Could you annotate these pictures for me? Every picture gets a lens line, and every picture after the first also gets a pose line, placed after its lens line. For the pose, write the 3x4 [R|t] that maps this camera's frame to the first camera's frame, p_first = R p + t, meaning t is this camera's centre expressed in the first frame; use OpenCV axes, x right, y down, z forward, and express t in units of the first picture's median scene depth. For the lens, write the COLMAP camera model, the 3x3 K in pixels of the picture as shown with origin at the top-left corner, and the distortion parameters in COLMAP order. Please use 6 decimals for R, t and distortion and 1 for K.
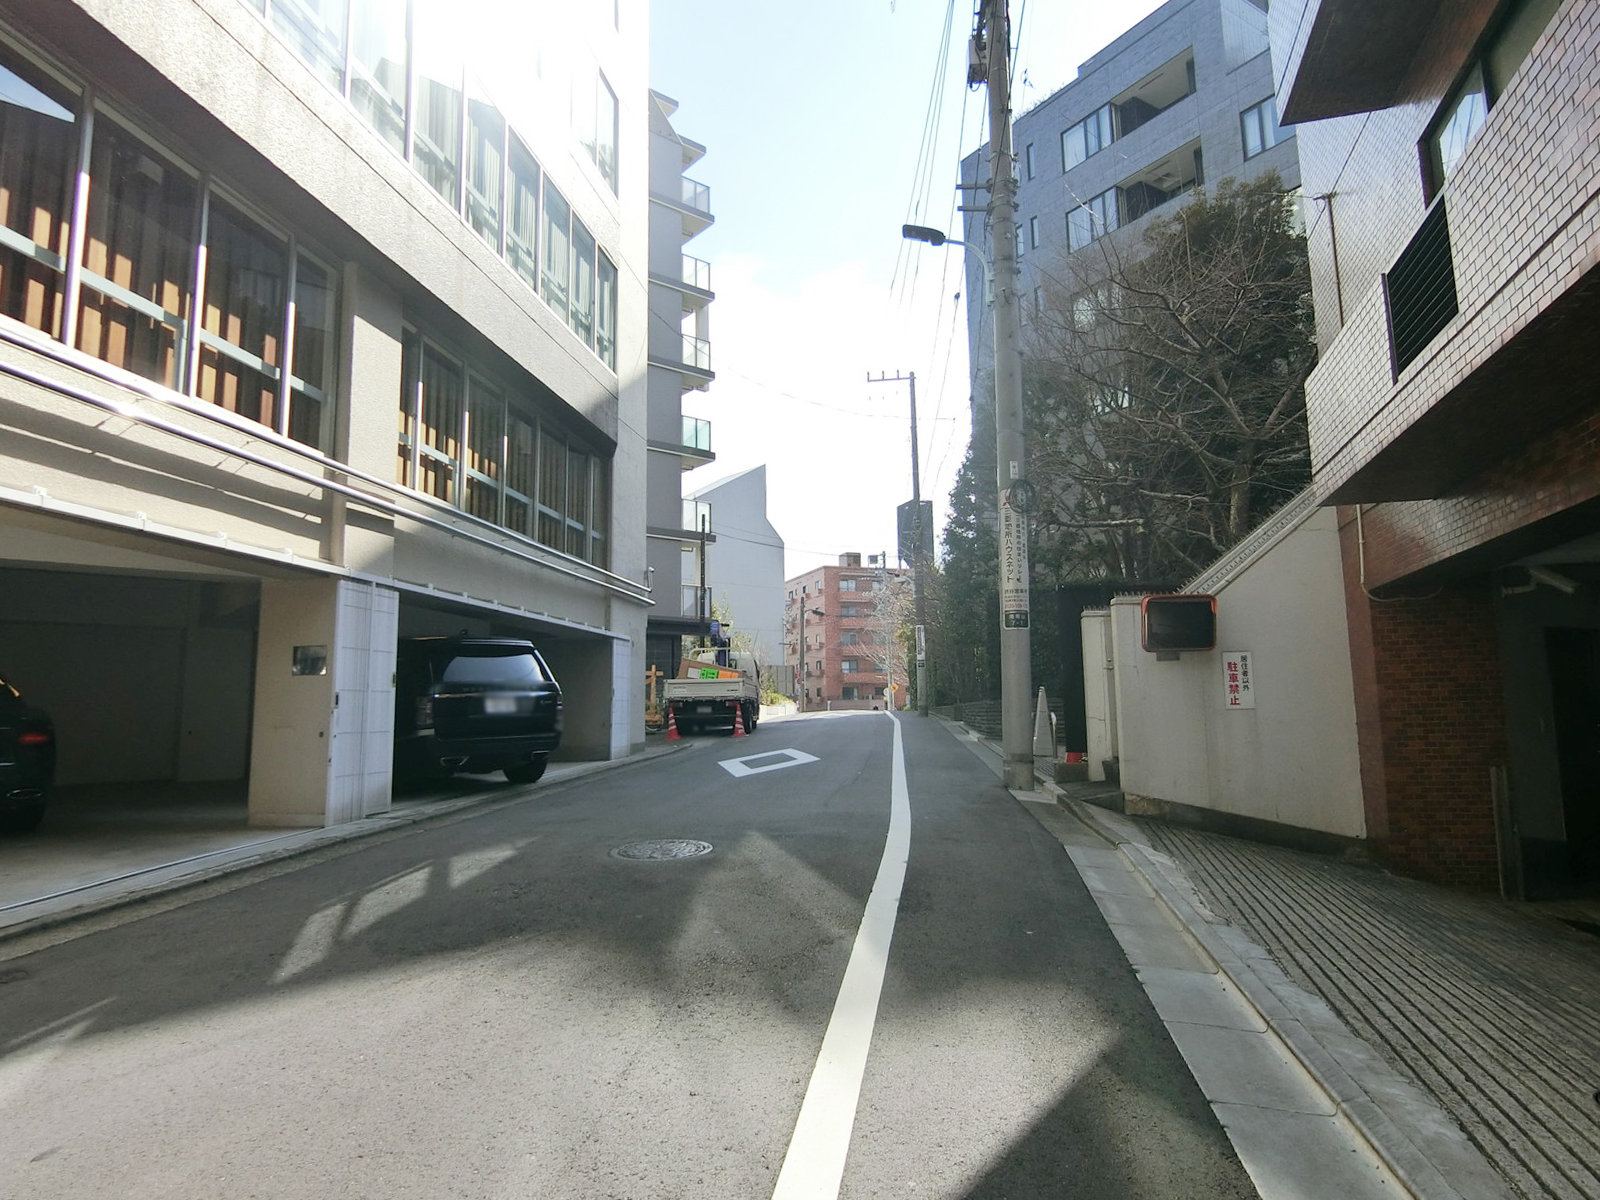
lens RADIAL K [[920.5, 0, 798.5], [0, 920.5, 602.3], [0, 0, 1]] dist [-0.006160, -0.005142]
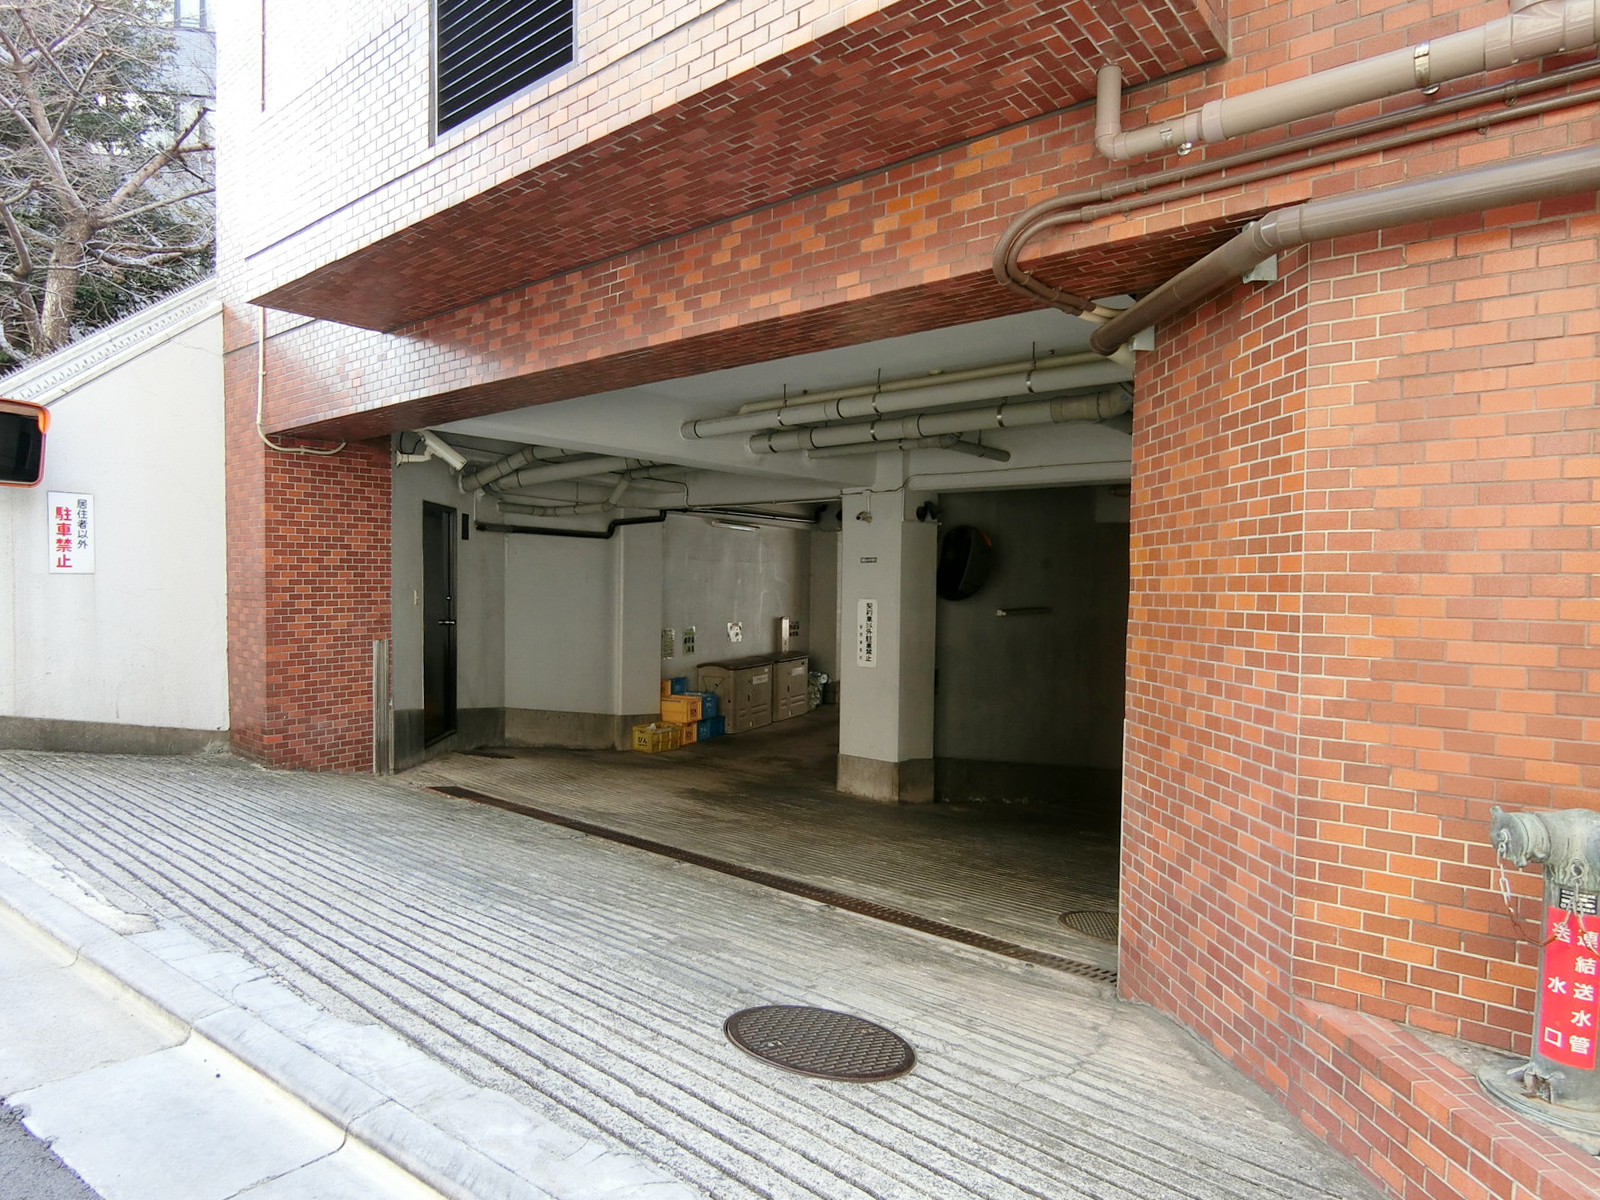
lens RADIAL K [[920.5, 0, 796.4], [0, 920.5, 605.6], [0, 0, 1]] dist [-0.006160, -0.005142]
pose [[0.381385, -0.006722, 0.924392, 0.071420], [-0.126398, 0.990203, 0.059350, 0.052195], [-0.915734, -0.139476, 0.376799, 0.400377]]
